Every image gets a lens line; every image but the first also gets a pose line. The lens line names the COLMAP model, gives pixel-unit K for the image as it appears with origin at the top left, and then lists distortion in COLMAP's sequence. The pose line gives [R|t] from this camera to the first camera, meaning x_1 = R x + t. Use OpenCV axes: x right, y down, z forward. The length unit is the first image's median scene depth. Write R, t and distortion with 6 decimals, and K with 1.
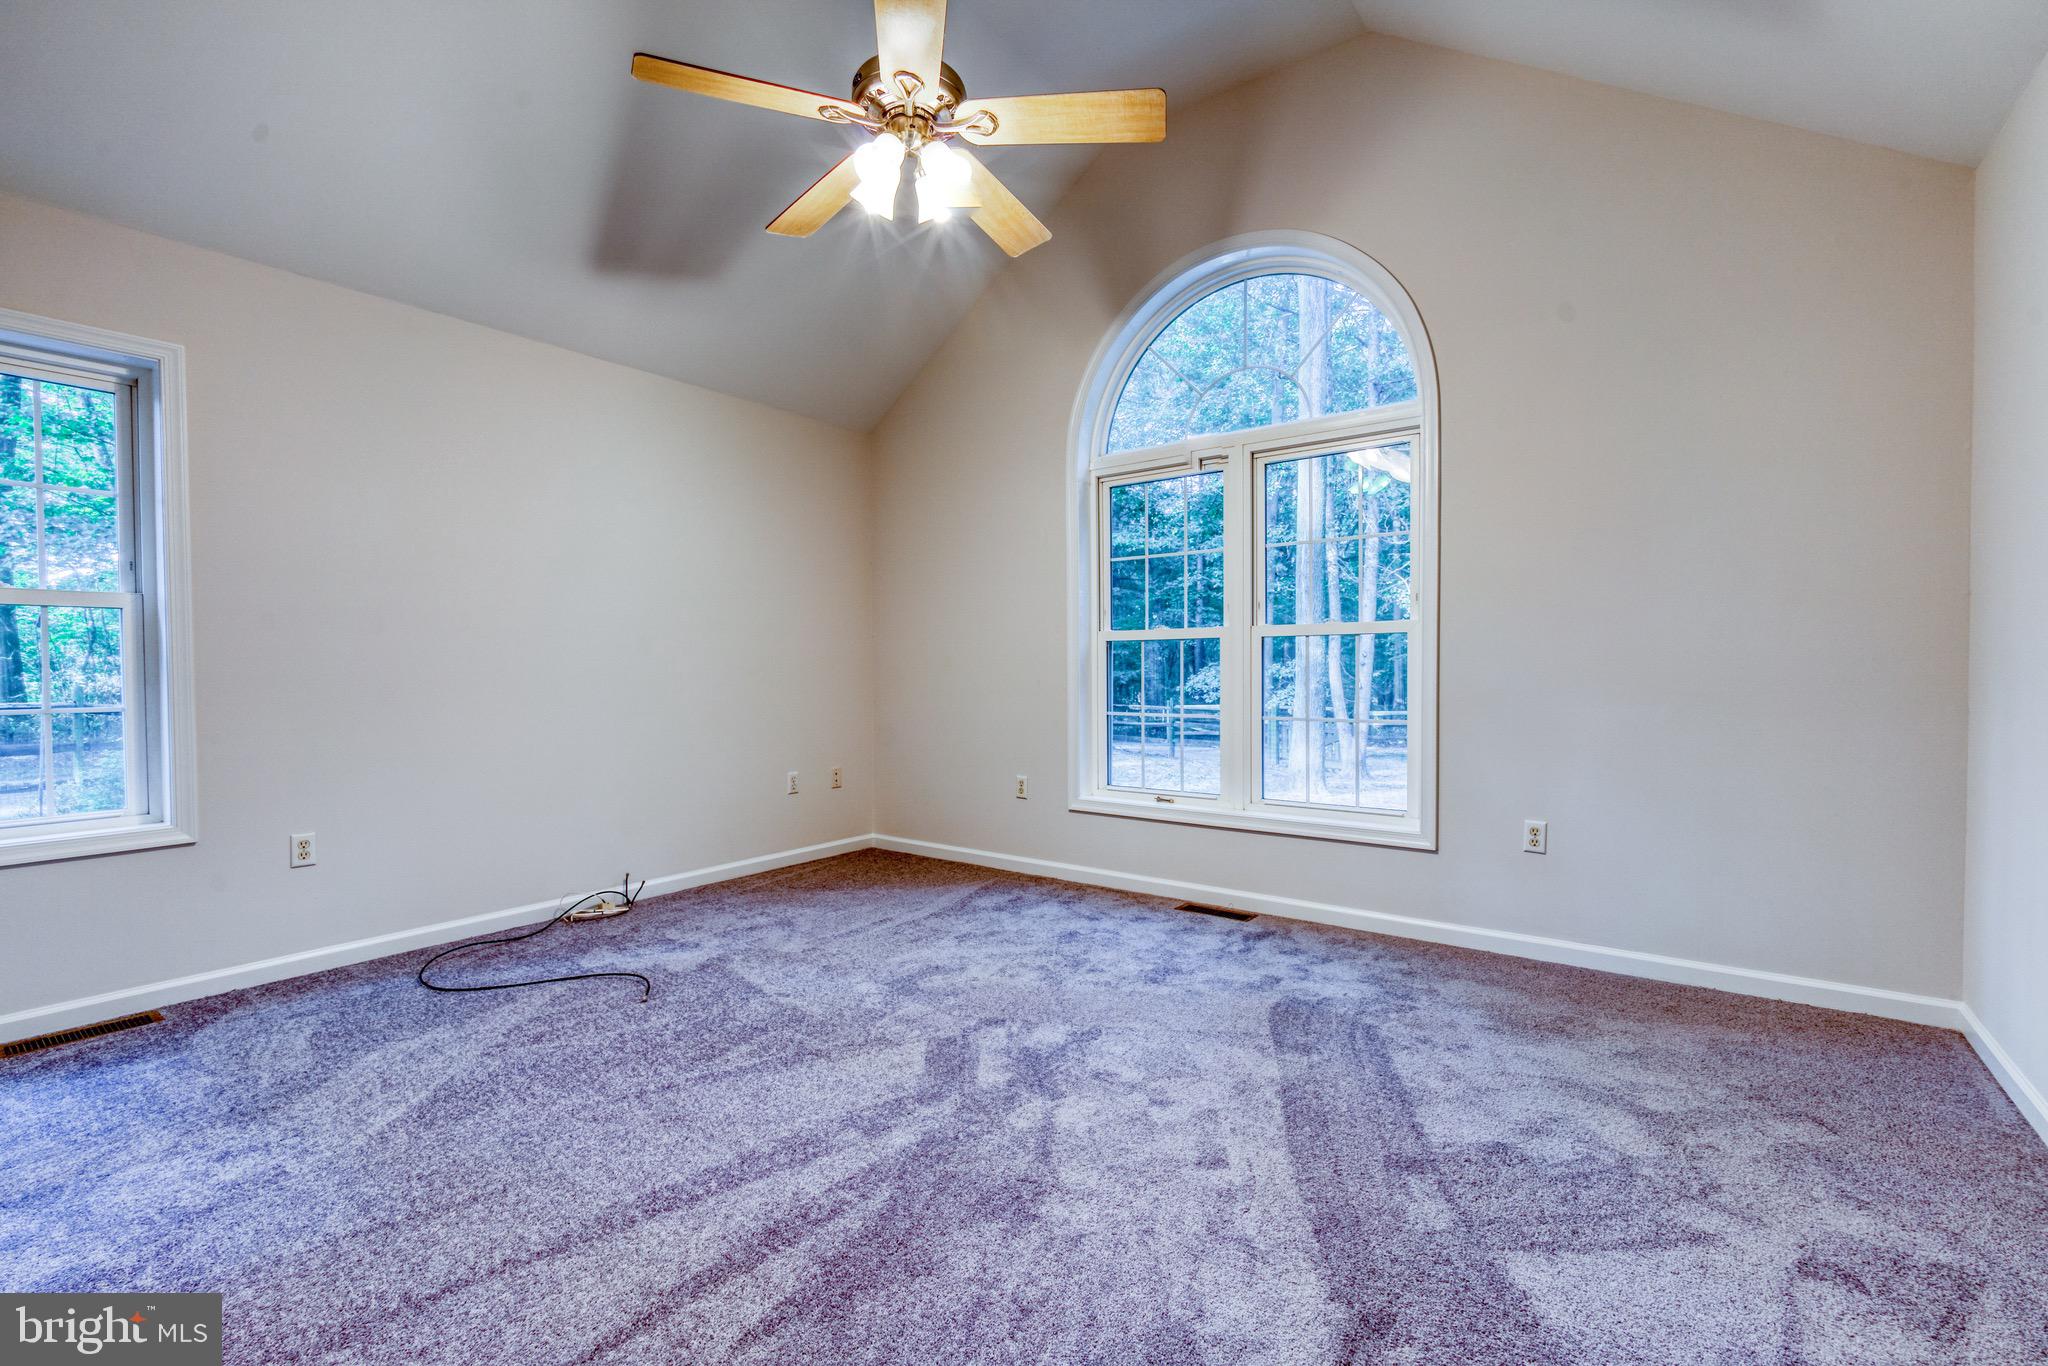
lens RADIAL K [[877.4, 0, 1020.2], [0, 877.4, 678.1], [0, 0, 1]] dist [-0.005121, 0.000165]
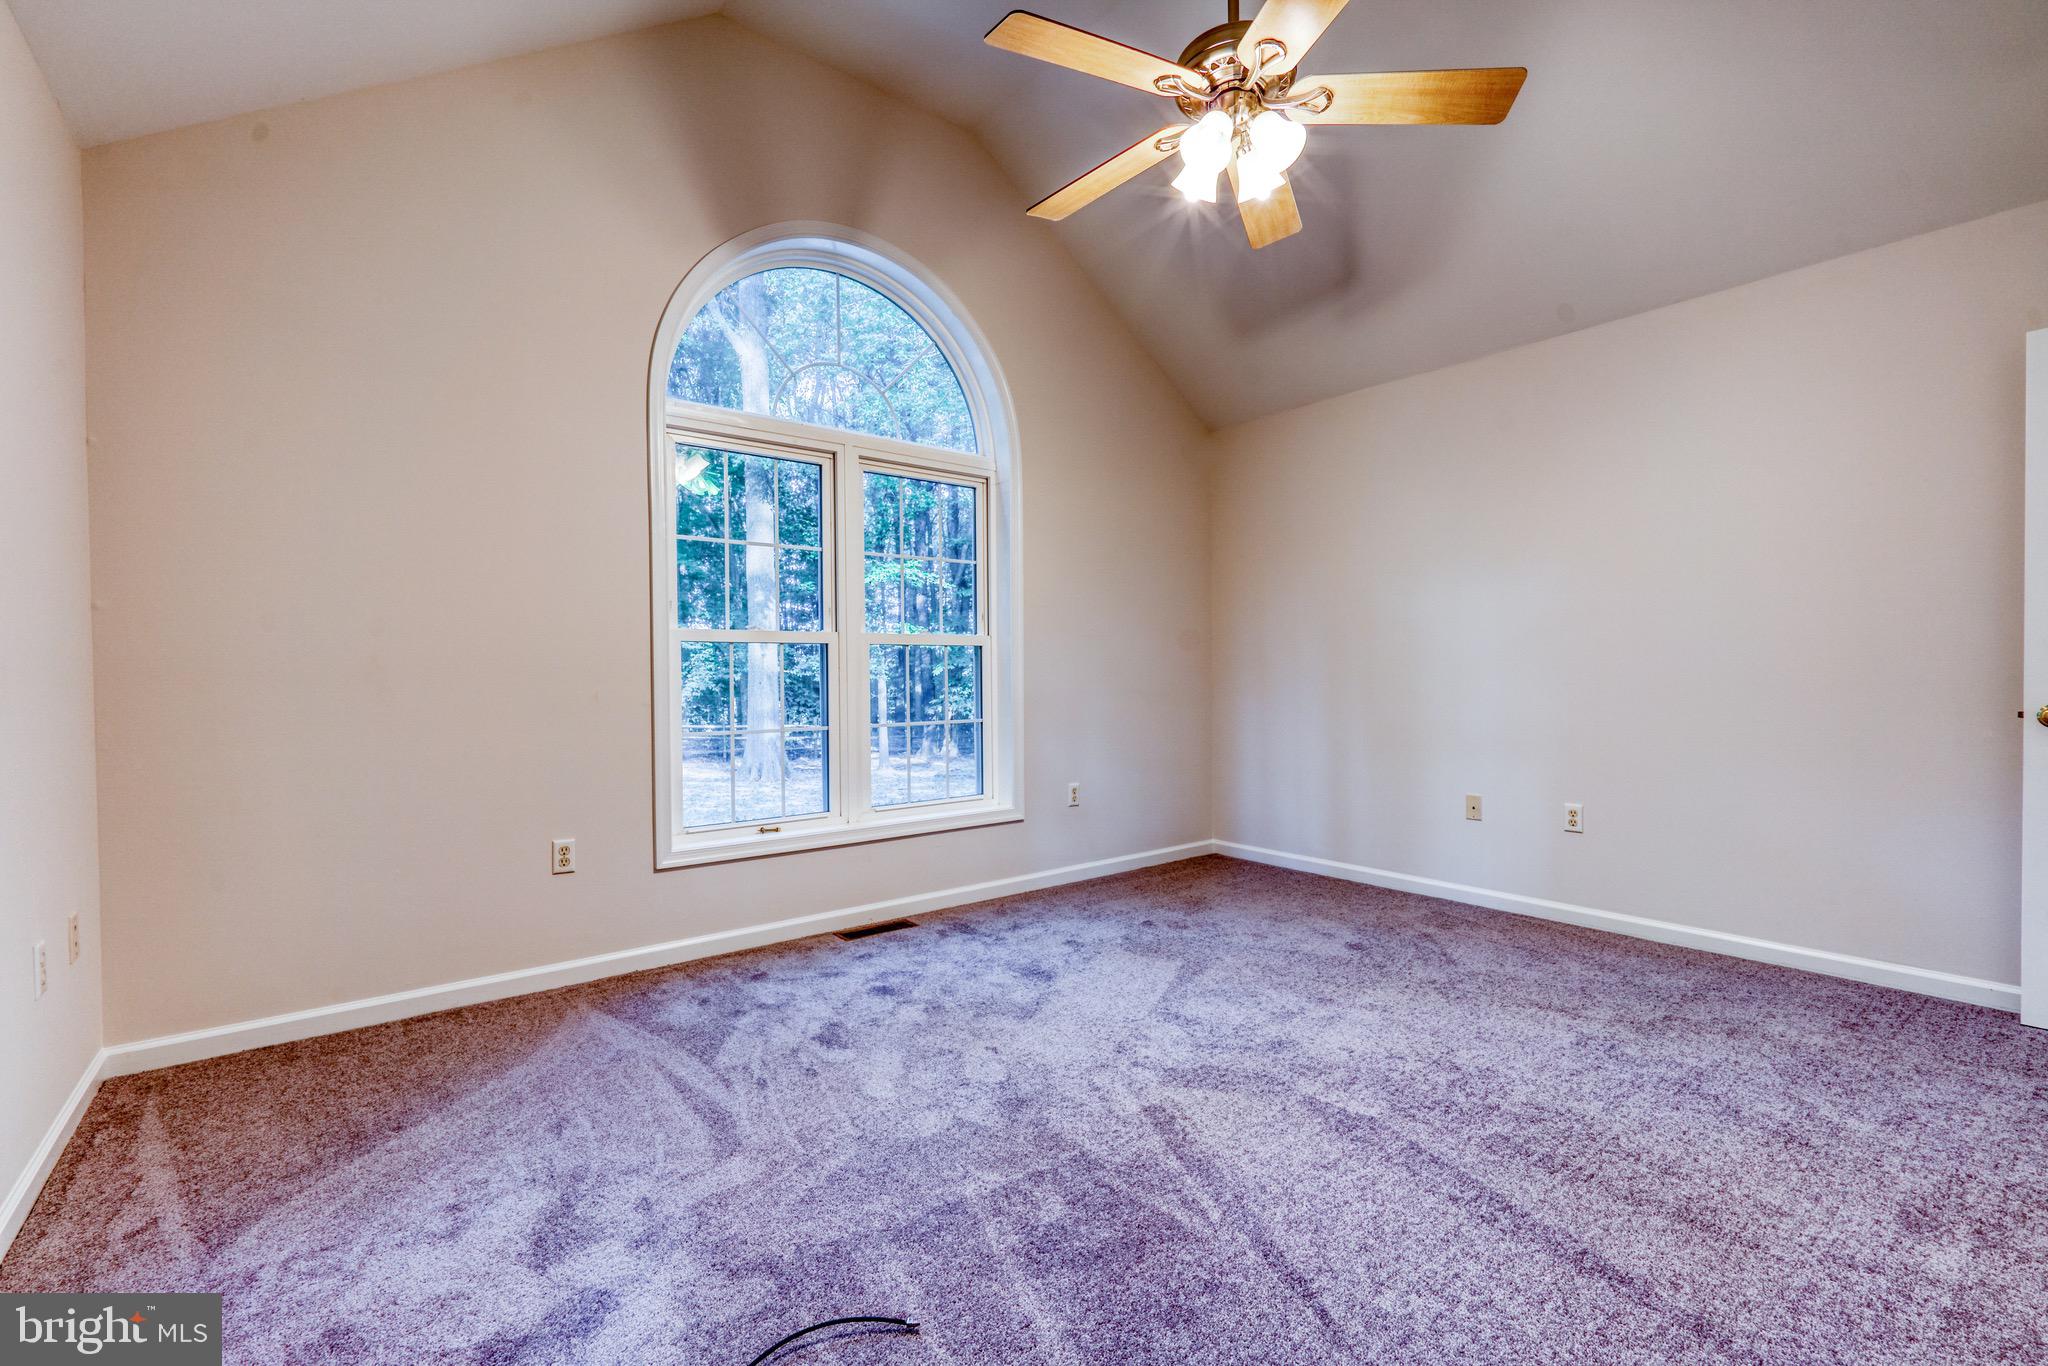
lens RADIAL K [[877.4, 0, 1021.4], [0, 877.4, 685.5], [0, 0, 1]] dist [-0.005121, 0.000165]
pose [[0.246359, -0.006450, 0.969157, -0.681017], [0.014064, 0.999896, 0.003079, -0.001867], [-0.969077, 0.012871, 0.246424, 0.615187]]
